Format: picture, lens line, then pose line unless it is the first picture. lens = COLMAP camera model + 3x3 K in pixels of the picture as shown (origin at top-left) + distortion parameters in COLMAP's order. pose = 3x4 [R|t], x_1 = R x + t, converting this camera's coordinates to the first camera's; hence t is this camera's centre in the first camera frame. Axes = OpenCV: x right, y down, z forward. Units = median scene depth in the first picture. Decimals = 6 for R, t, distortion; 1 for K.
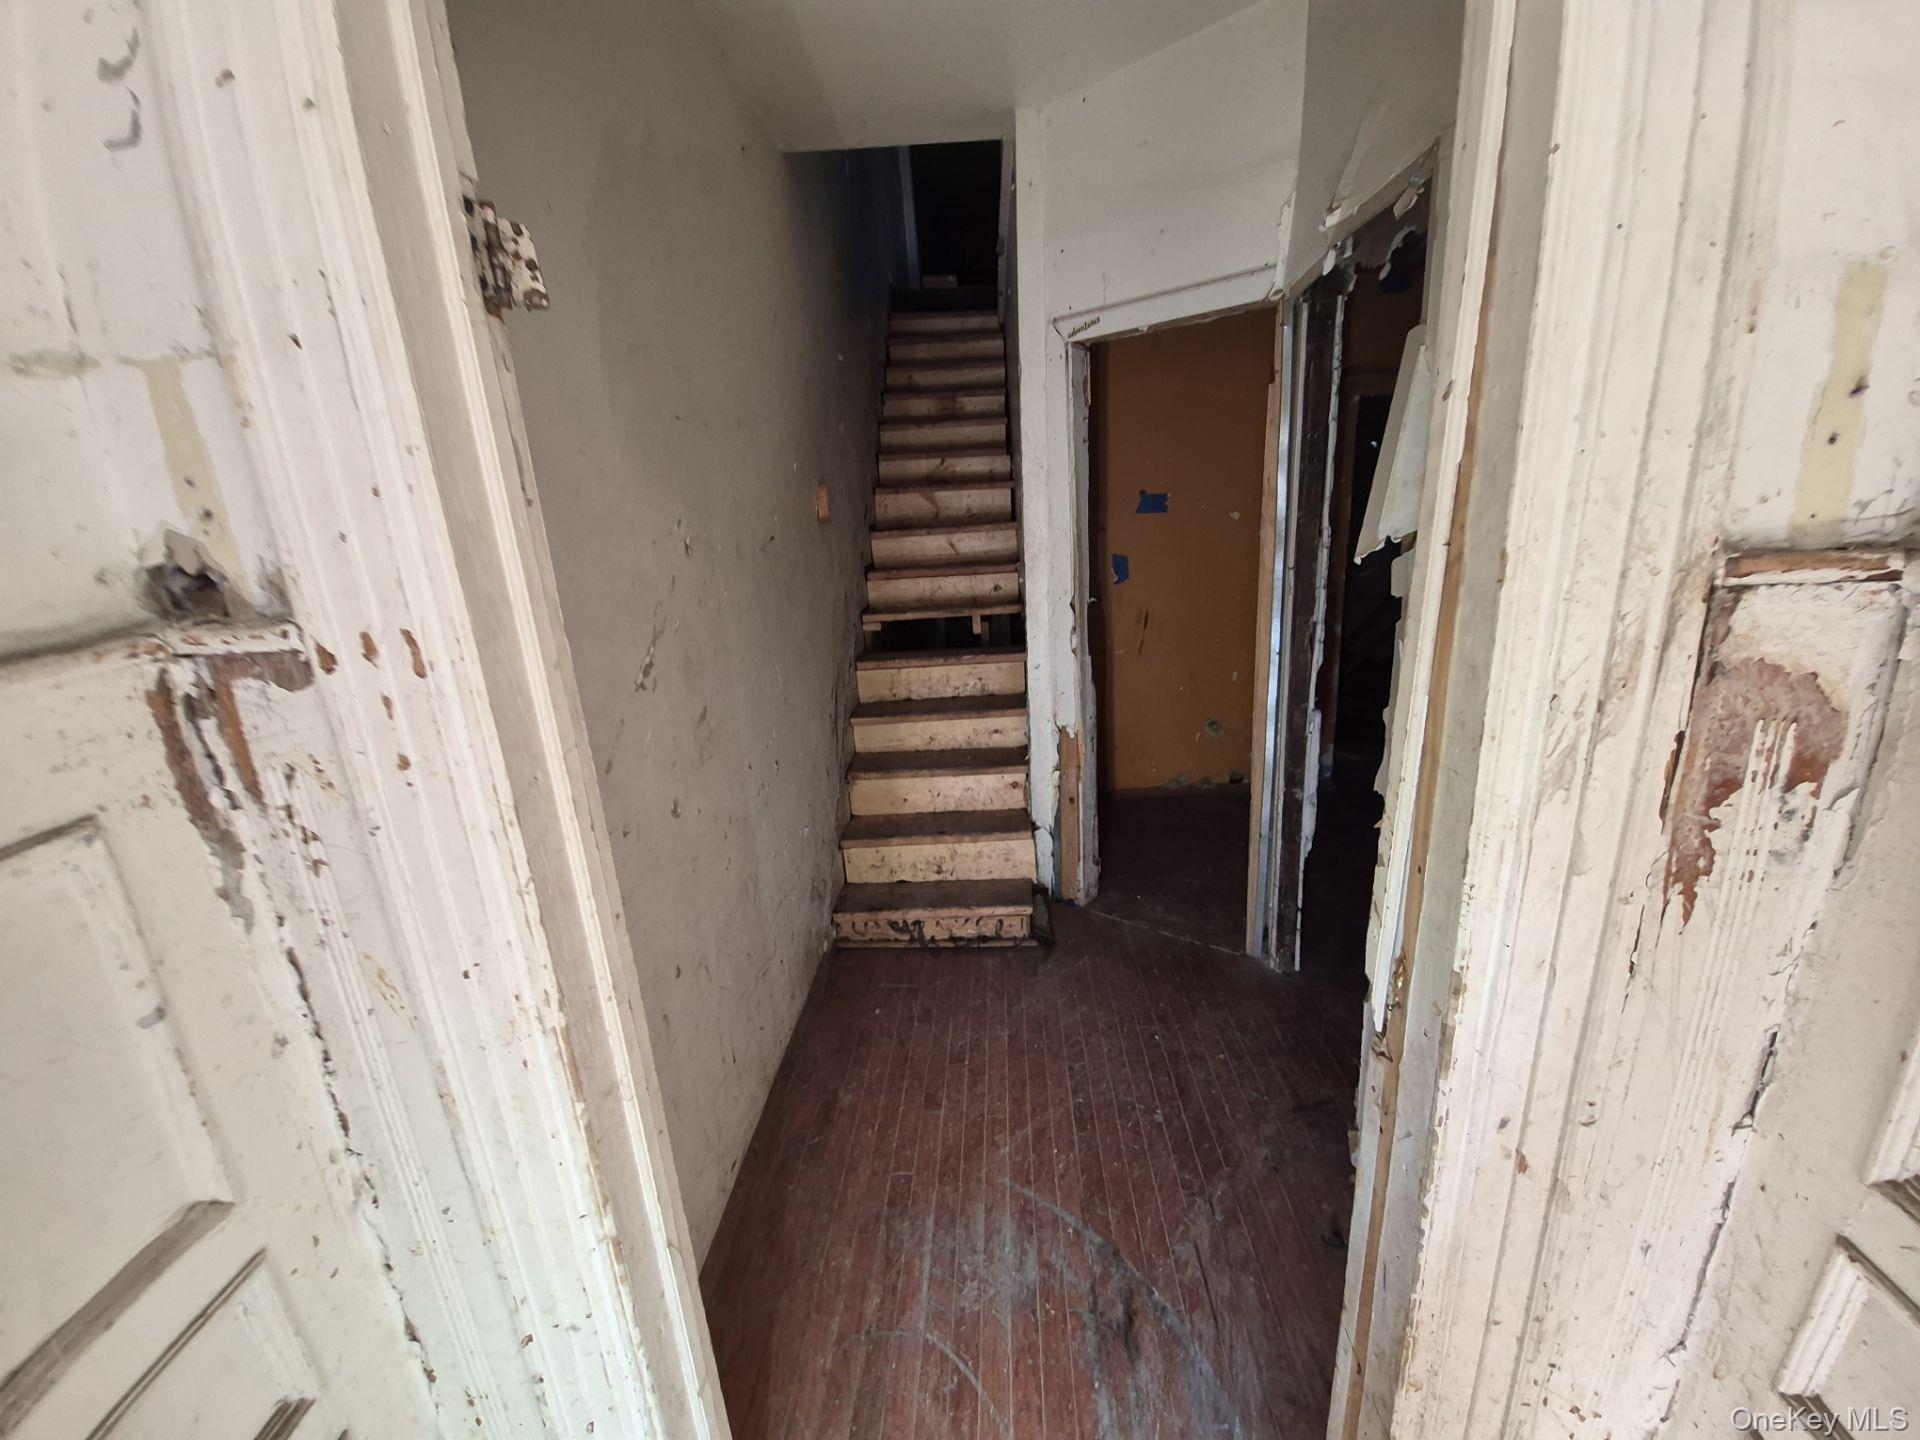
lens RADIAL K [[792.4, 0, 960.0], [0, 792.4, 720.0], [0, 0, 1]] dist [-0.038080, -0.000391]
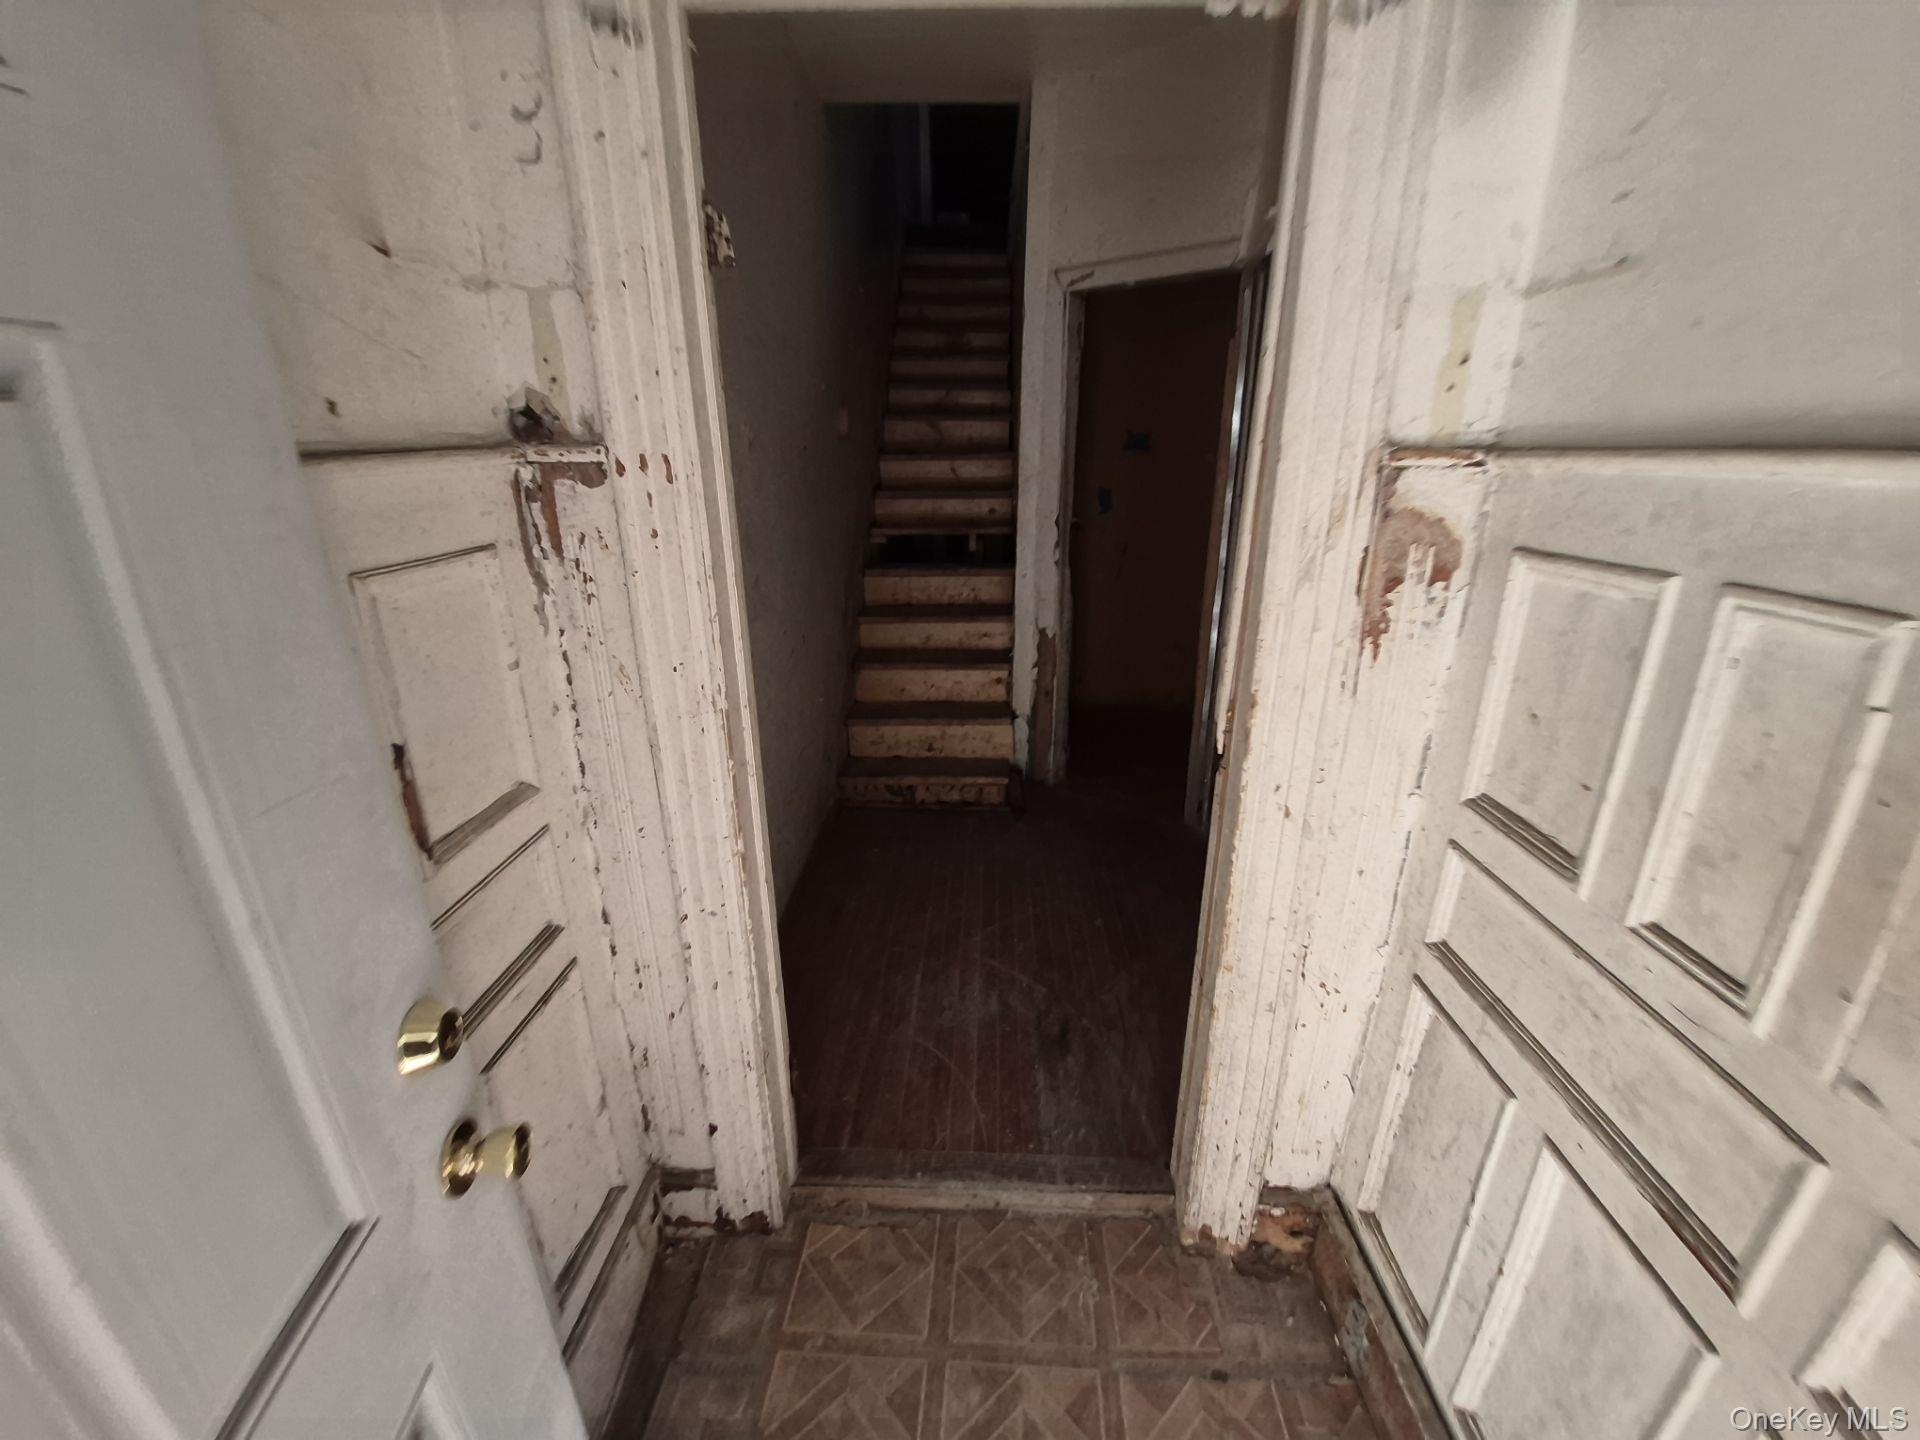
lens RADIAL K [[792.4, 0, 960.0], [0, 792.4, 720.0], [0, 0, 1]] dist [-0.038080, -0.000391]
pose [[0.998462, 0.050529, 0.022813, -0.048467], [-0.052015, 0.996184, 0.070084, 0.277448], [-0.019184, -0.071163, 0.997280, -0.708956]]
